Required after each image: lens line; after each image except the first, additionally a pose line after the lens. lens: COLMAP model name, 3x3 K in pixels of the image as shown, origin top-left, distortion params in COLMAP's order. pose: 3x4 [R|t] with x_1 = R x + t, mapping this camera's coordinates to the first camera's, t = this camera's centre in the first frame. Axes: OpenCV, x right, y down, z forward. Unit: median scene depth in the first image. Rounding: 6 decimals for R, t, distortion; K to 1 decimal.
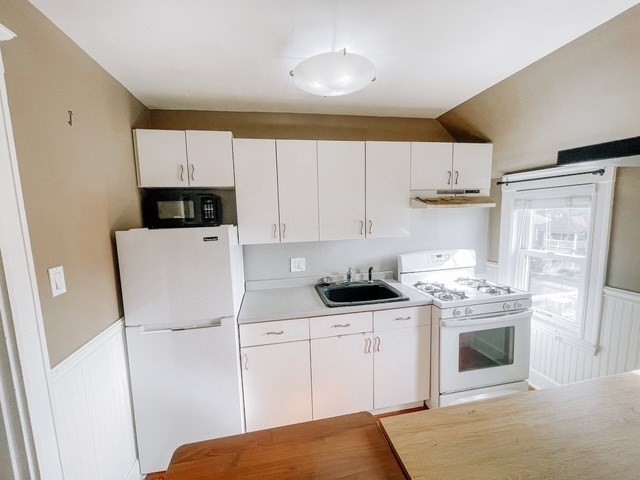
lens RADIAL K [[258.4, 0, 320.0], [0, 258.4, 240.0], [0, 0, 1]] dist [-0.010055, -0.000058]
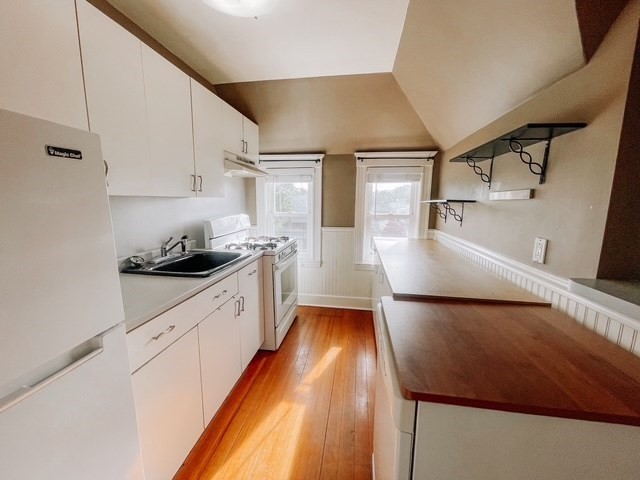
lens RADIAL K [[256.5, 0, 317.2], [0, 256.5, 239.6], [0, 0, 1]] dist [0.000430, 0.000035]
pose [[0.343457, -0.112227, 0.932439, -0.513565], [0.089220, 0.992243, 0.086561, 0.100676], [-0.934921, 0.053462, 0.350806, 0.363912]]
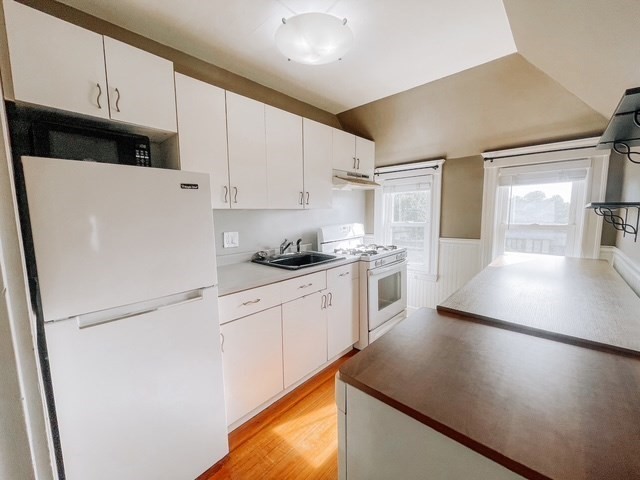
lens RADIAL K [[257.7, 0, 320.0], [0, 257.7, 240.0], [0, 0, 1]] dist [0.000420, 0.000057]
pose [[0.804574, -0.046950, 0.591993, -0.432576], [0.059069, 0.998253, -0.001110, 0.136855], [-0.590907, 0.035862, 0.805942, 0.107595]]
